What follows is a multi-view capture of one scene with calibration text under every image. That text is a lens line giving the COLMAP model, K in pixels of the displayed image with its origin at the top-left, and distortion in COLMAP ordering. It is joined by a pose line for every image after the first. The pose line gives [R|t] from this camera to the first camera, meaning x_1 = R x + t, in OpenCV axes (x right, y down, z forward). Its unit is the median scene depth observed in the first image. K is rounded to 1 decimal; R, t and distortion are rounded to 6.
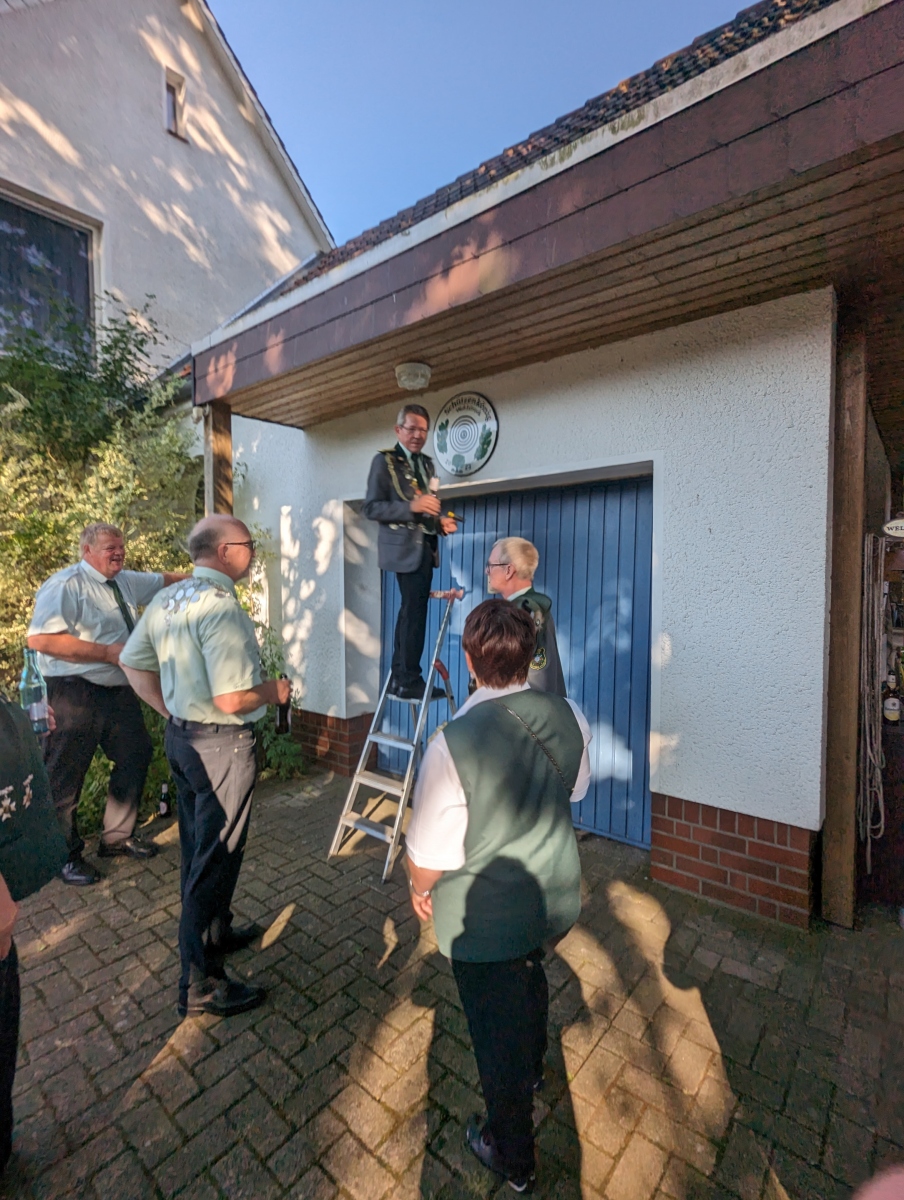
lens RADIAL K [[571.4, 0, 455.9], [0, 571.4, 602.7], [0, 0, 1]] dist [0.001055, 0.000449]
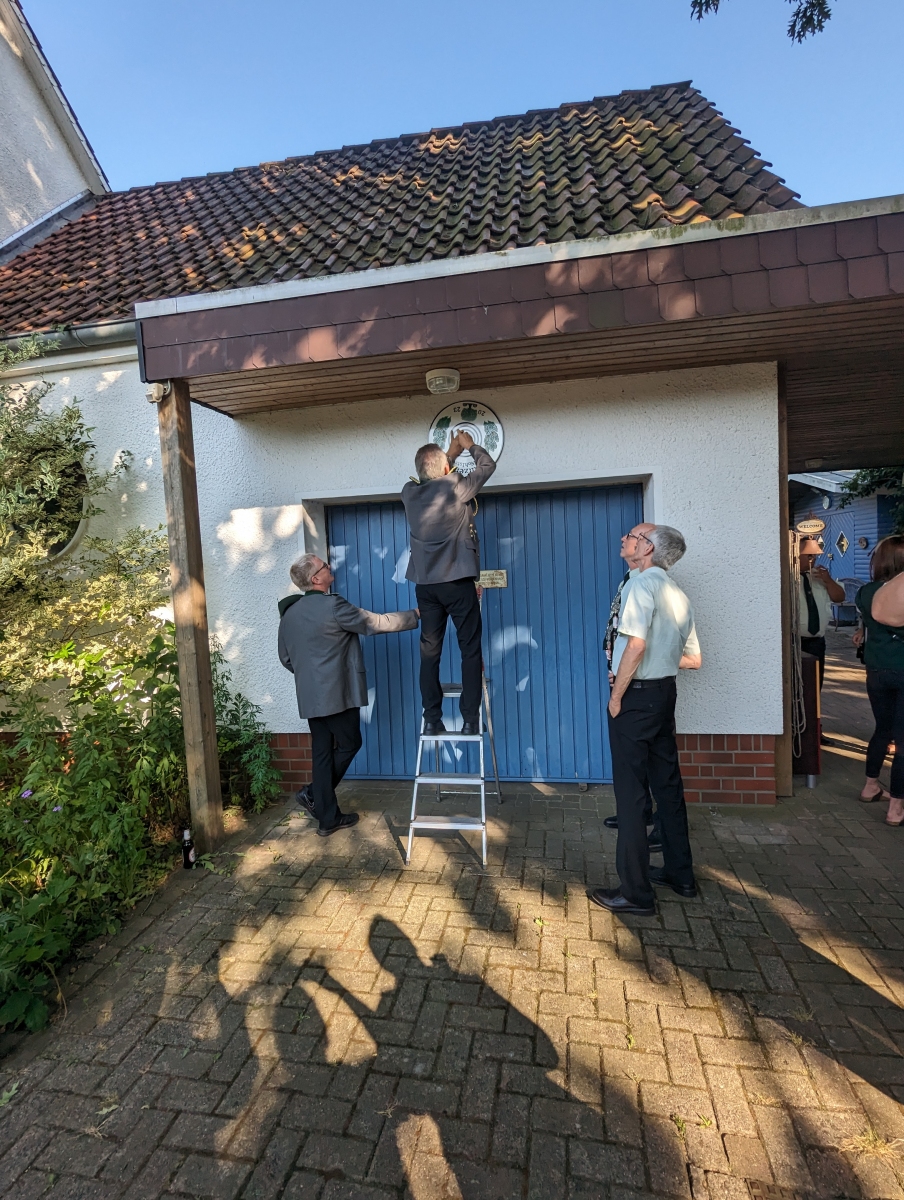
lens RADIAL K [[570.5, 0, 452.2], [0, 570.5, 598.4], [0, 0, 1]] dist [-0.000111, 0.001750]
pose [[0.872138, -0.070490, 0.484155, -0.564338], [0.069035, 0.997396, 0.020858, -0.024948], [-0.484365, 0.015232, 0.874734, 0.094988]]
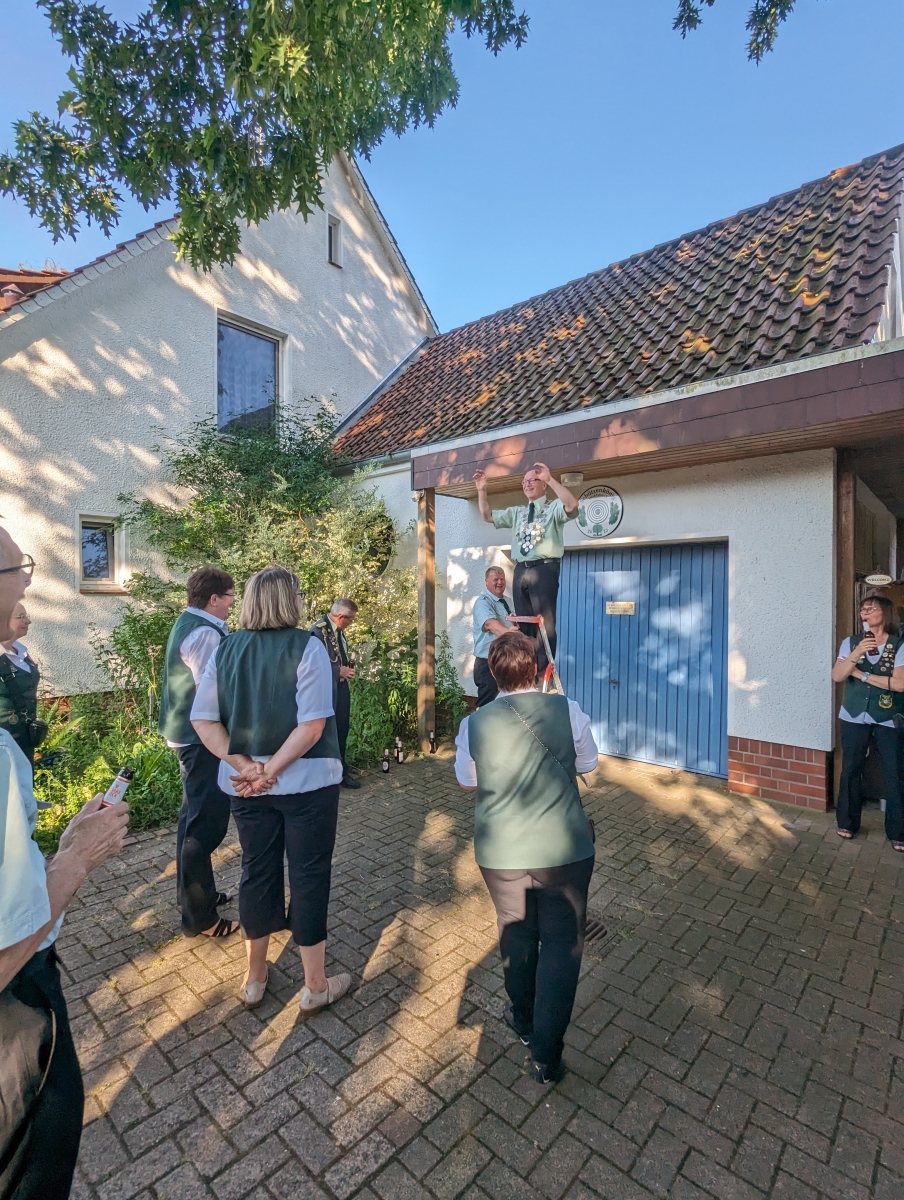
lens RADIAL K [[577.4, 0, 451.0], [0, 577.4, 598.8], [0, 0, 1]] dist [-0.003605, 0.001056]
pose [[0.999168, 0.005605, -0.040408, -0.334587], [-0.007015, 0.999369, -0.034829, 0.000289], [0.040187, 0.035083, 0.998576, -0.601029]]
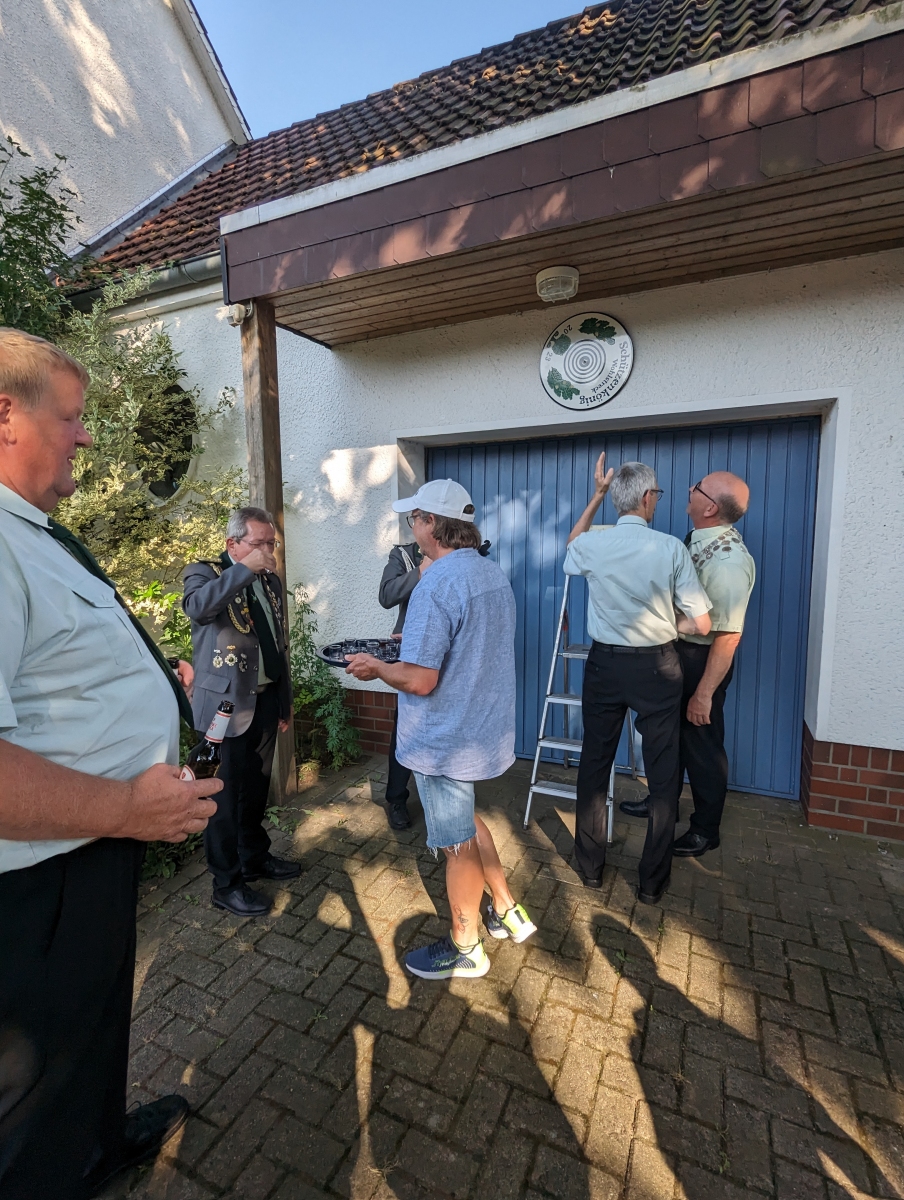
lens RADIAL K [[572.5, 0, 444.7], [0, 572.5, 605.5], [0, 0, 1]] dist [-0.022226, 0.011385]
pose [[0.967114, -0.043480, 0.250598, -0.445823], [0.023761, 0.996416, 0.081185, 0.000584], [-0.253230, -0.072561, 0.964681, 0.198032]]
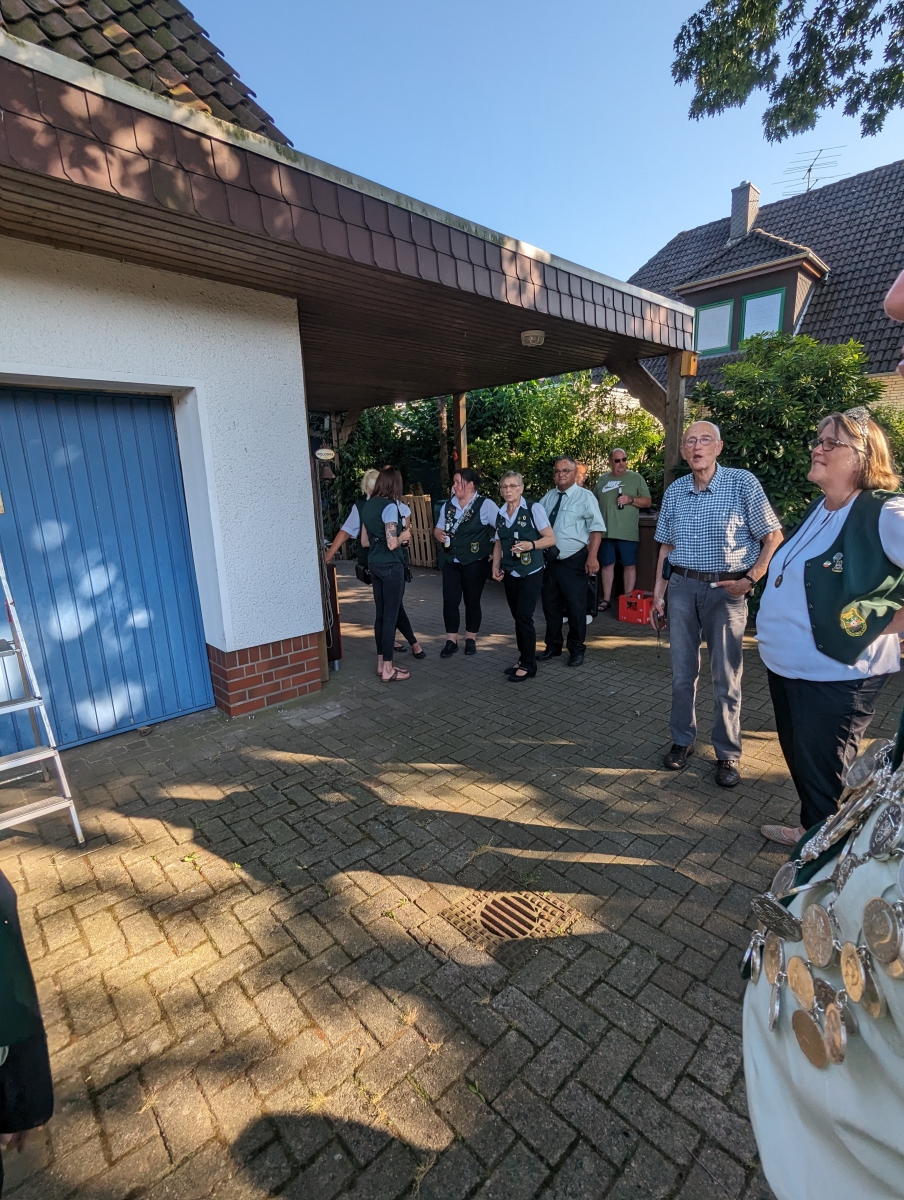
lens RADIAL K [[569.3, 0, 460.0], [0, 569.3, 598.4], [0, 0, 1]] dist [-0.004265, 0.000621]
pose [[0.115062, -0.211373, 0.970609, -0.713844], [0.070427, 0.976376, 0.204280, -0.016058], [-0.990859, 0.044852, 0.127230, 0.260946]]
